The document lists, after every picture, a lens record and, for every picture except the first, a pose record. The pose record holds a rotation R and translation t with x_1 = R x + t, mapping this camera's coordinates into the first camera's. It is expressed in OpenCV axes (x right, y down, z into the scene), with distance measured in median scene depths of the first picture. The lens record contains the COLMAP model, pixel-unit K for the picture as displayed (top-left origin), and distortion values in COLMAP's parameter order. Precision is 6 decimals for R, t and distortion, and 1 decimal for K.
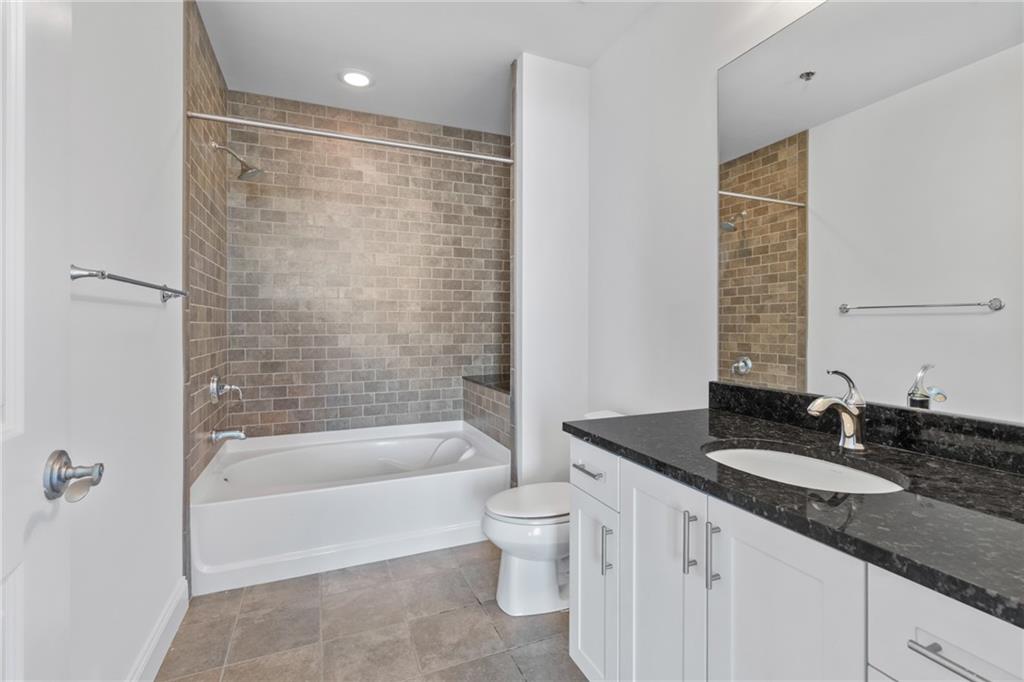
lens RADIAL K [[461.1, 0, 512.0], [0, 461.1, 341.0], [0, 0, 1]] dist [0.000187, 0.000589]
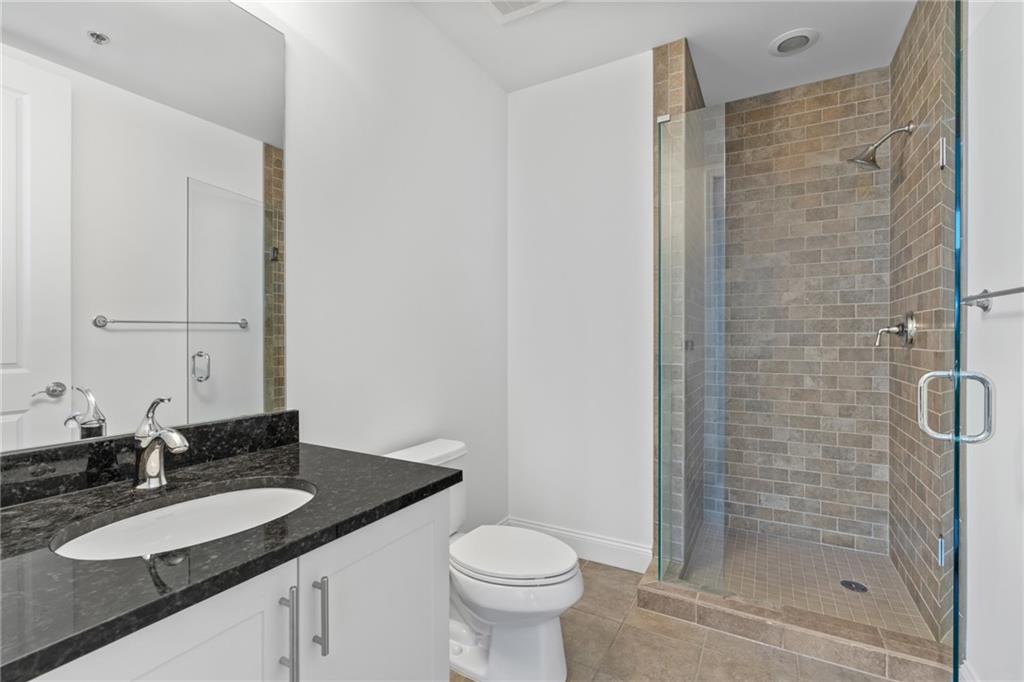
lens RADIAL K [[461.1, 0, 512.0], [0, 461.1, 341.0], [0, 0, 1]] dist [0.000187, 0.000589]
pose [[-0.612141, -0.001557, 0.790747, -0.319301], [0.040943, 0.998594, 0.033661, -0.037209], [-0.789688, 0.052981, -0.611217, 0.984759]]
